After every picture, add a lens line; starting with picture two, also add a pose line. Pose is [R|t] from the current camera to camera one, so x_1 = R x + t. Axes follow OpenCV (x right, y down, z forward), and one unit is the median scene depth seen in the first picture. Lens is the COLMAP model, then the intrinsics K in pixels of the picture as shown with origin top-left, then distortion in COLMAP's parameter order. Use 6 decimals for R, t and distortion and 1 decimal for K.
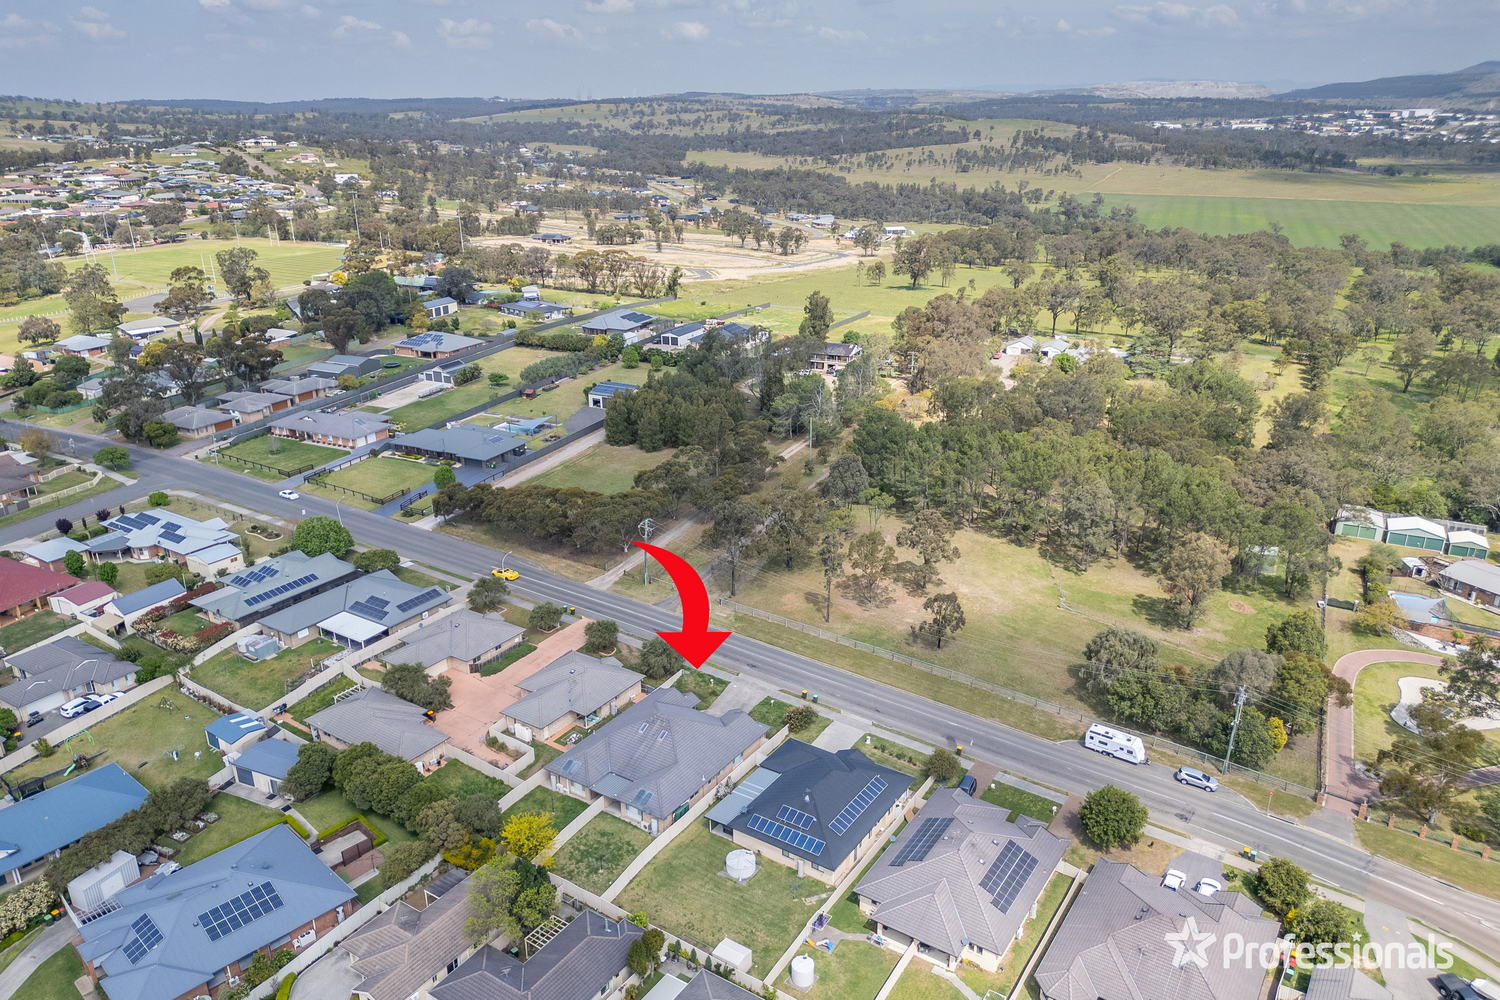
lens RADIAL K [[1040.8, 0, 750.0], [0, 1040.8, 500.0], [0, 0, 1]] dist [0.061872, -0.000087]
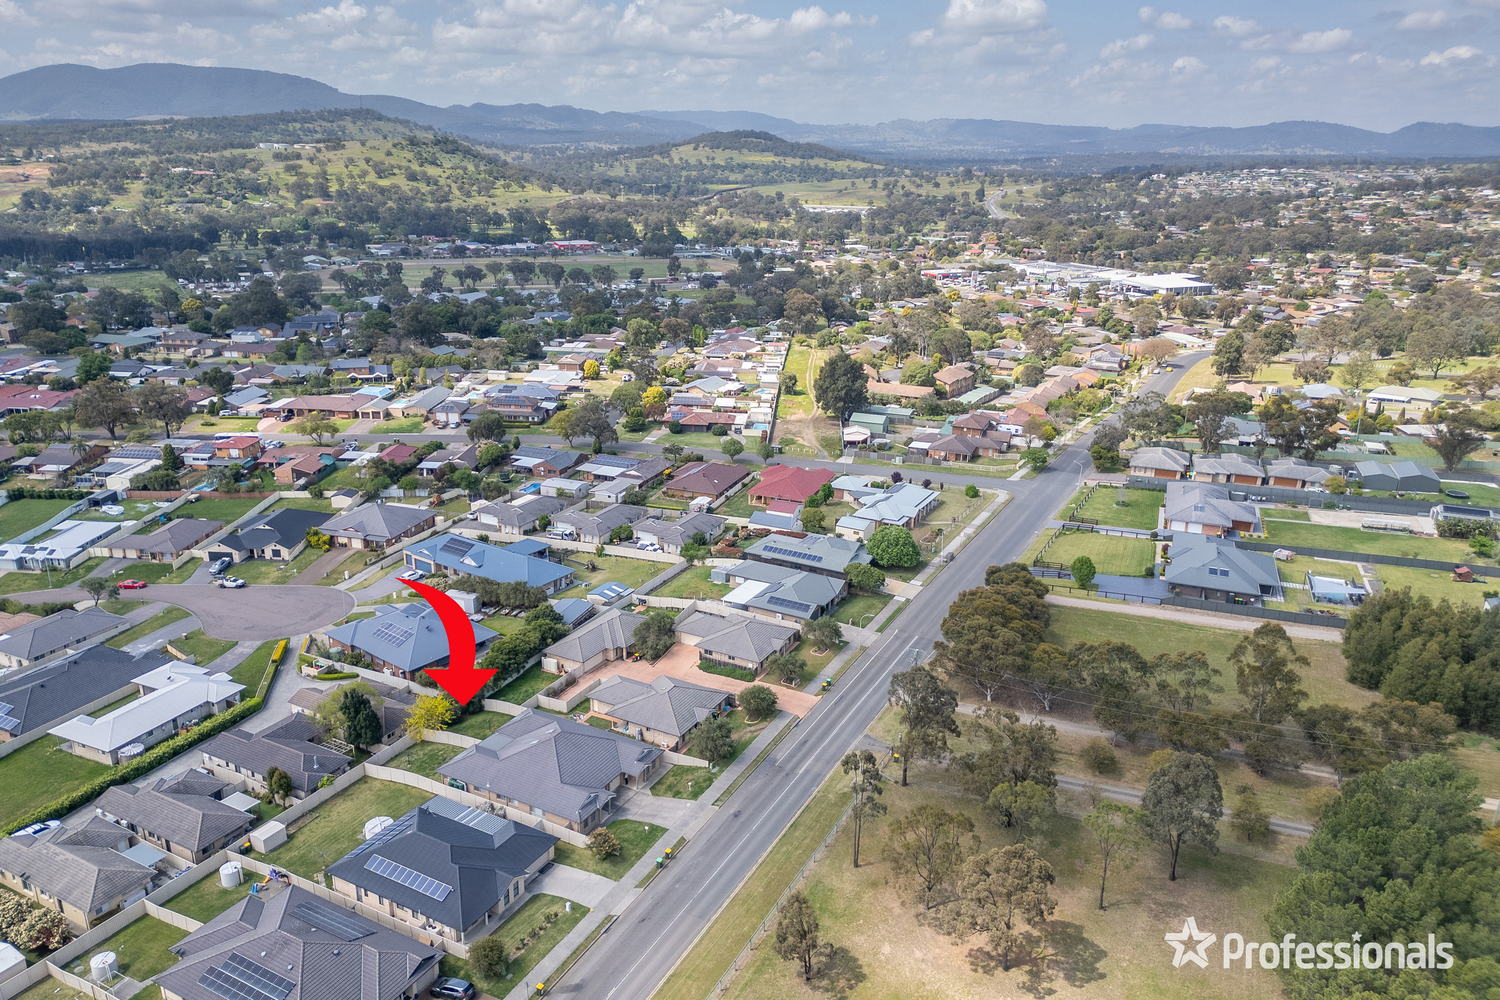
lens RADIAL K [[1040.8, 0, 750.0], [0, 1040.8, 500.0], [0, 0, 1]] dist [0.061872, -0.000087]
pose [[0.093537, 0.317361, -0.943680, 0.668087], [-0.365678, 0.892540, 0.263917, -0.271623], [0.926029, 0.320397, 0.199537, 0.720278]]
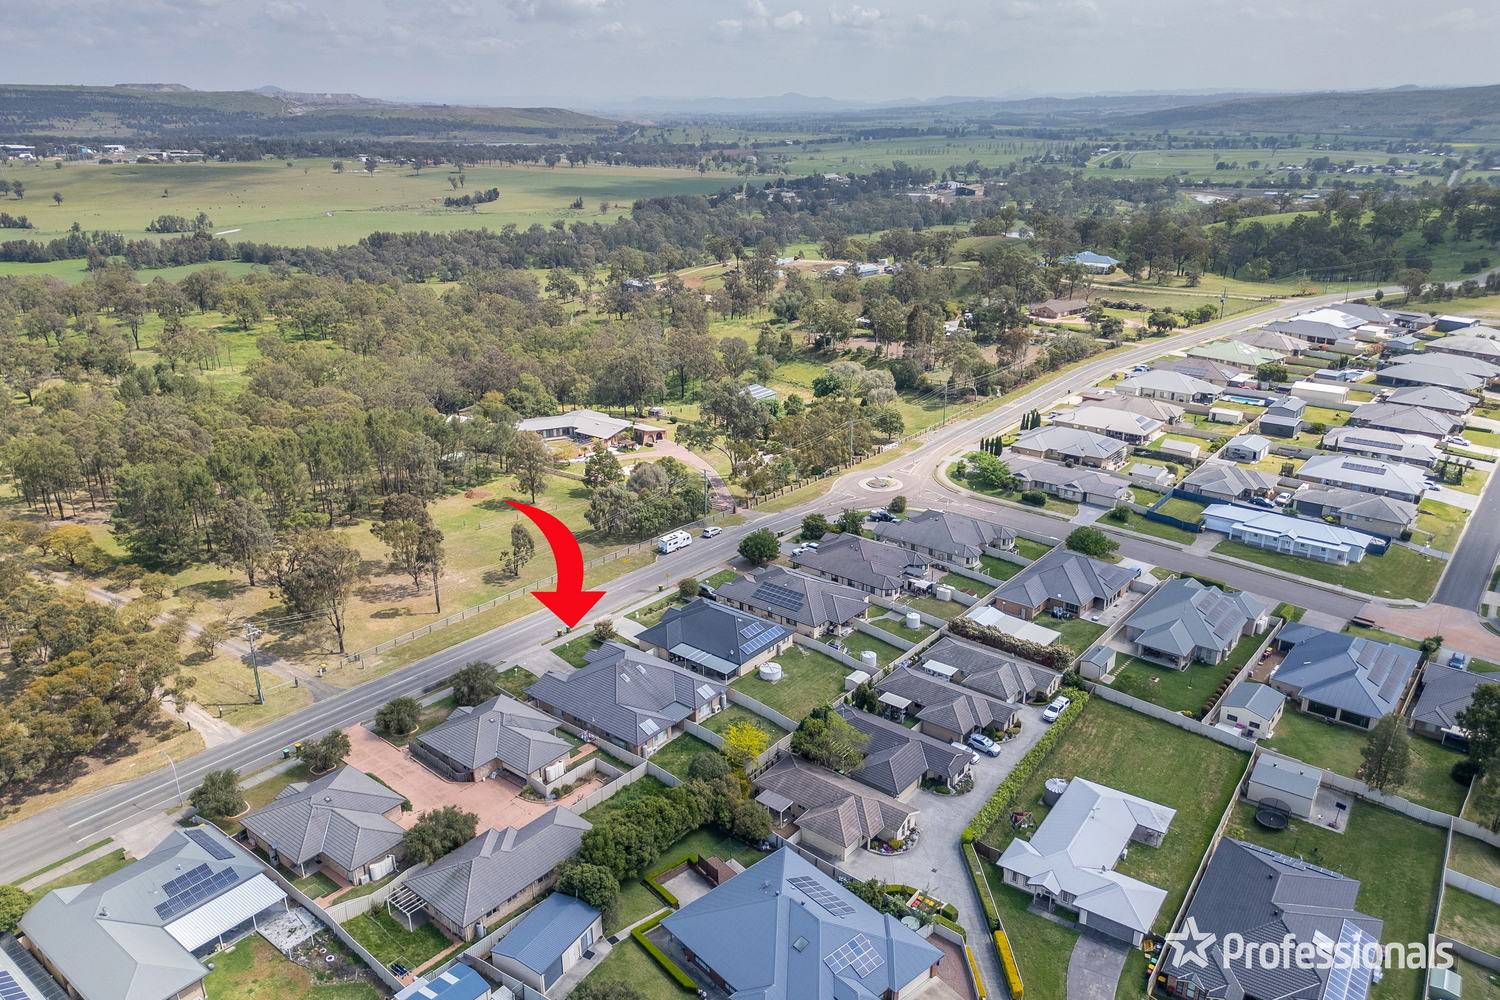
lens RADIAL K [[1040.8, 0, 750.0], [0, 1040.8, 500.0], [0, 0, 1]] dist [0.061872, -0.000087]
pose [[0.041066, -0.368364, 0.928774, -0.849655], [0.363560, 0.871347, 0.329513, -0.222825], [-0.930665, 0.324134, 0.169705, 0.496867]]
